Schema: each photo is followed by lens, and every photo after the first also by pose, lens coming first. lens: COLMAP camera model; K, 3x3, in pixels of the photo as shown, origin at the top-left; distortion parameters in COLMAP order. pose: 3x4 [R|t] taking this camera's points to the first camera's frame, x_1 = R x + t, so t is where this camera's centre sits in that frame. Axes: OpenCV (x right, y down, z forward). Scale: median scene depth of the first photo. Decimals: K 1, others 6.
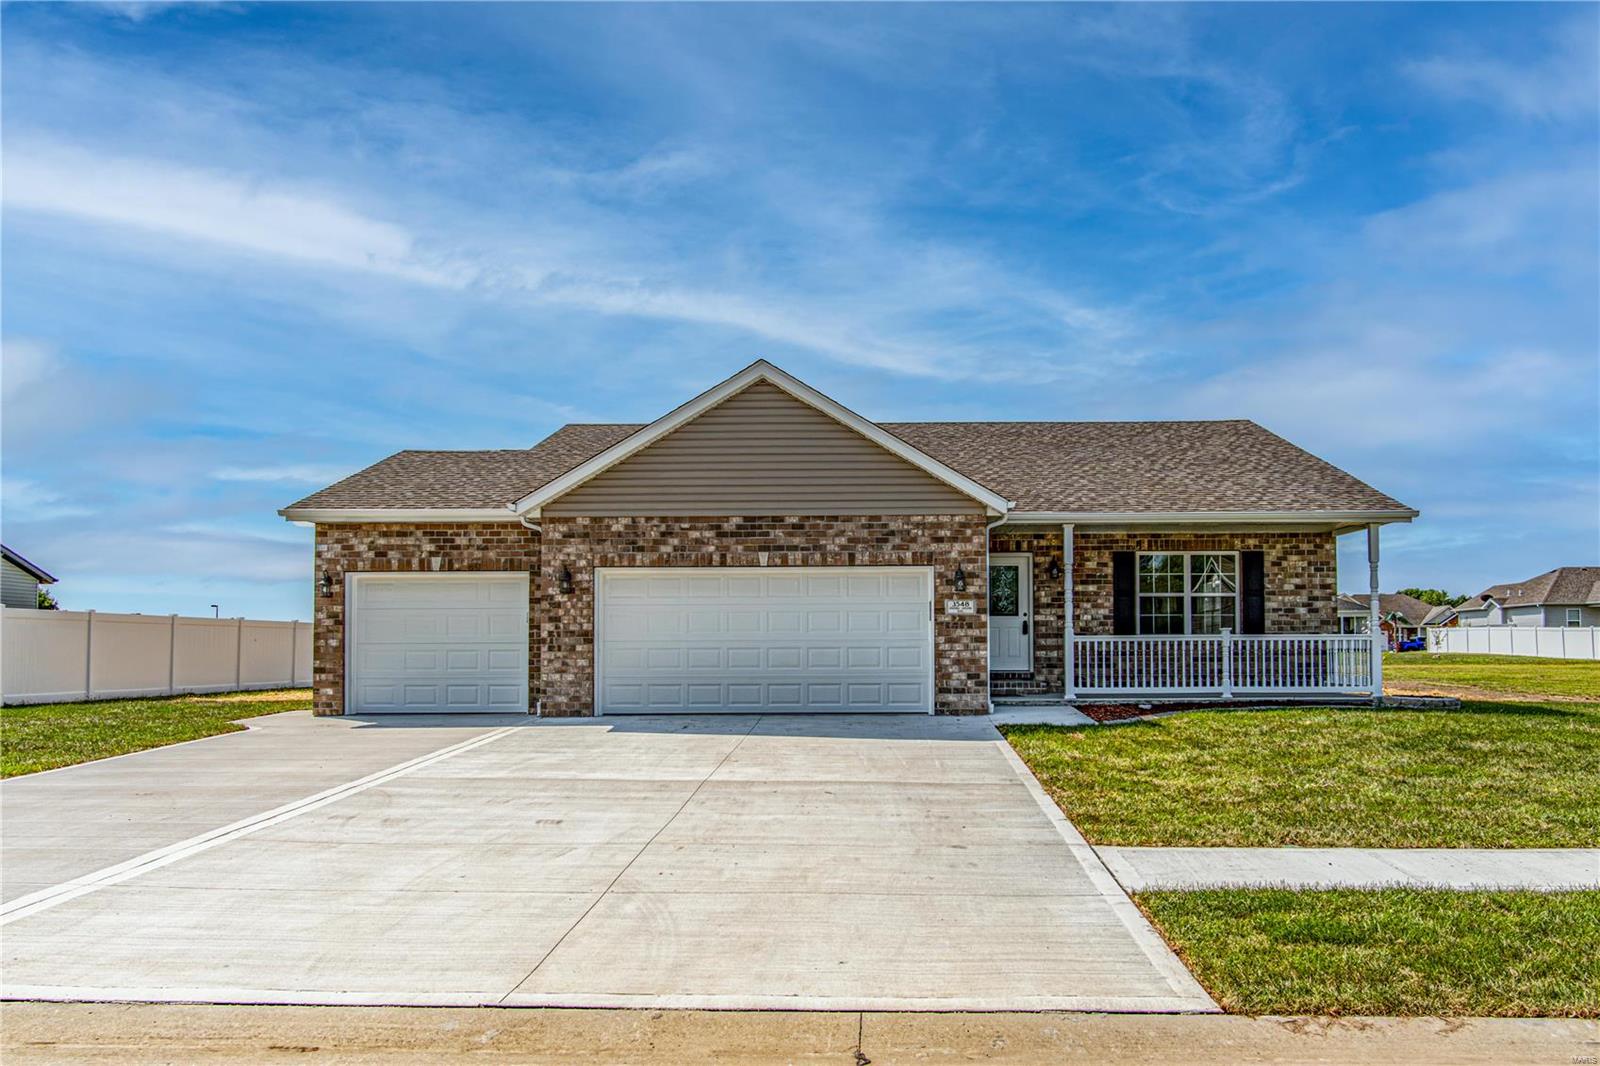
lens RADIAL K [[1022.3, 0, 905.6], [0, 1022.3, 539.9], [0, 0, 1]] dist [0.004592, 0.001763]
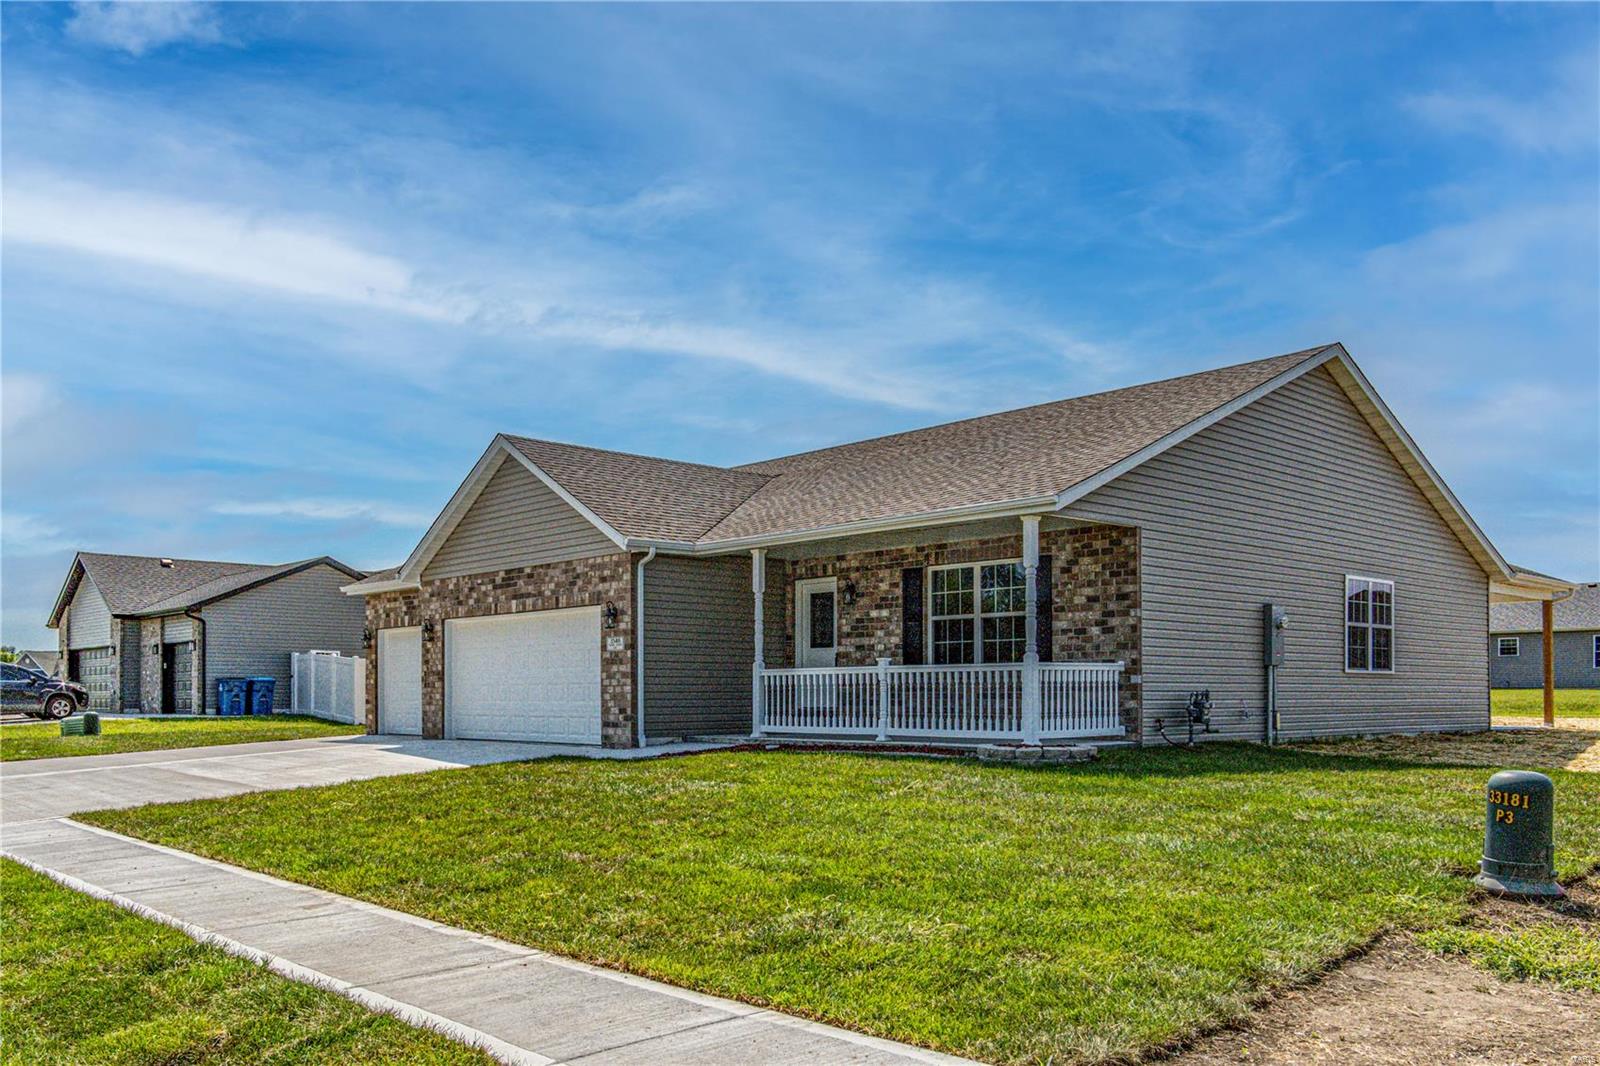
lens RADIAL K [[1276.2, 0, 797.5], [0, 1276.2, 570.6], [0, 0, 1]] dist [0.005562, 0.002264]
pose [[0.683694, -0.068644, -0.726533, 1.082993], [0.080440, 0.996588, -0.018462, 0.029841], [0.725322, -0.045820, 0.686883, 0.245511]]
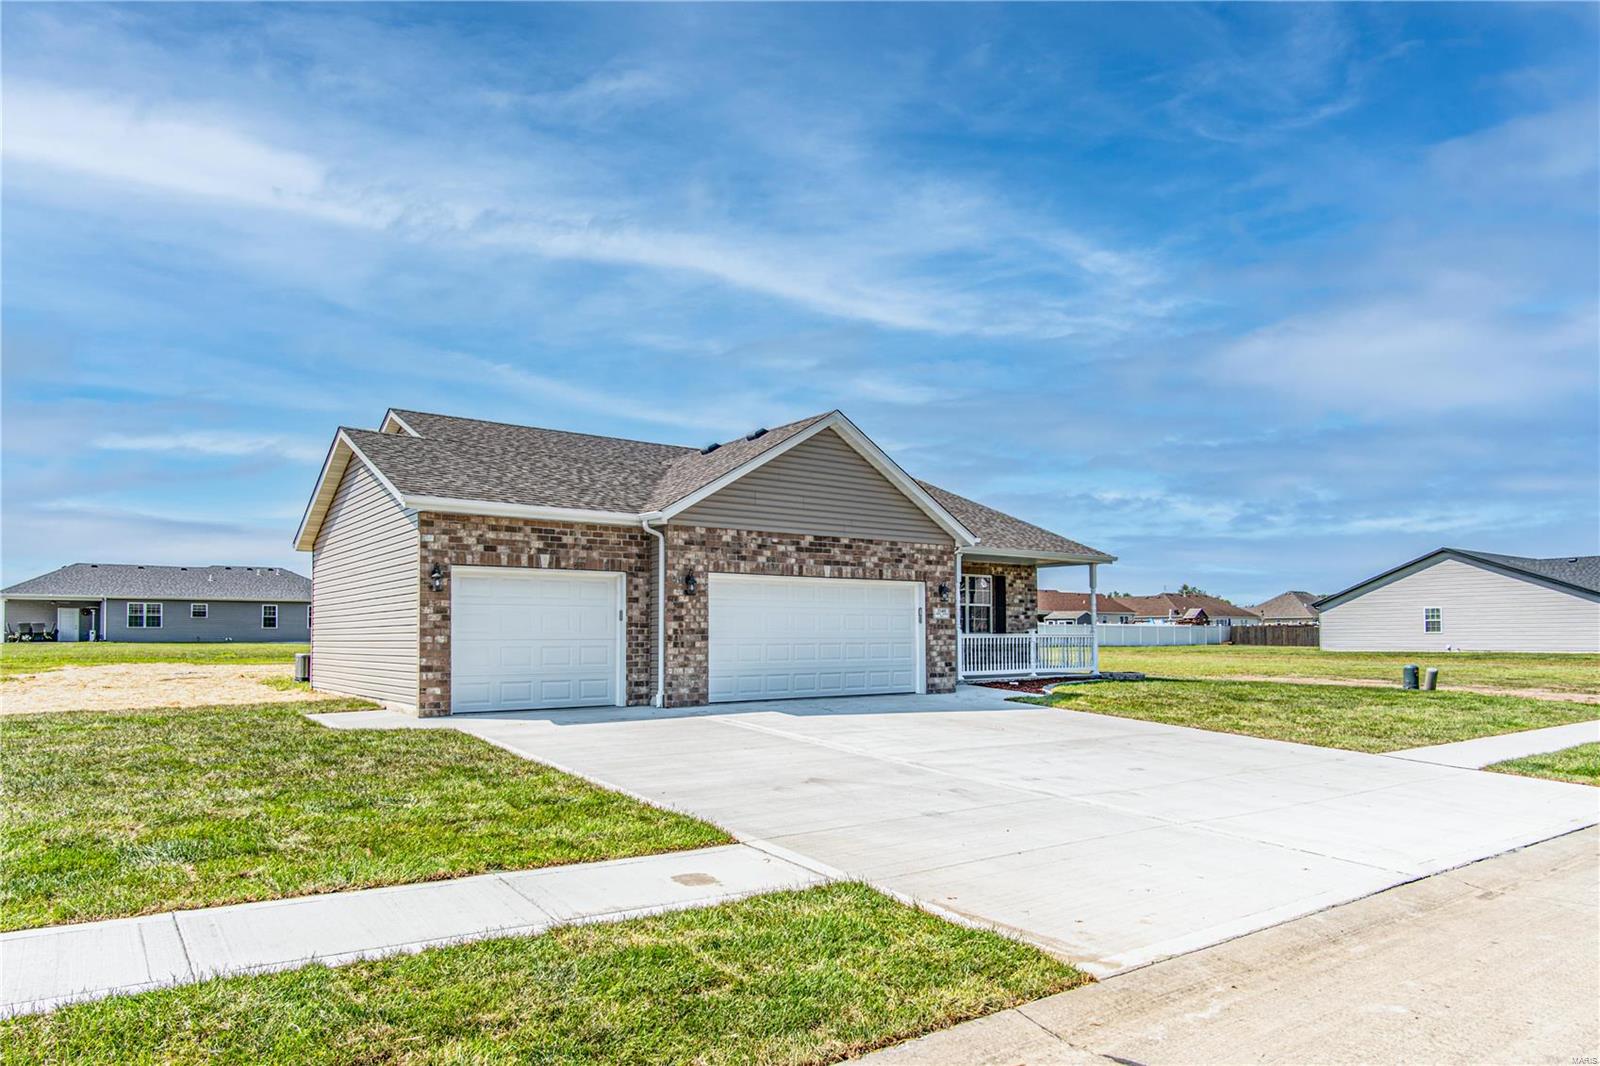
lens RADIAL K [[943.0, 0, 800.0], [0, 943.0, 533.0], [0, 0, 1]] dist [-0.000812, 0.000270]
pose [[0.804903, 0.066485, 0.589670, -0.812733], [-0.062761, 0.997668, -0.026818, 0.004995], [-0.590078, -0.015423, 0.807199, 0.102374]]
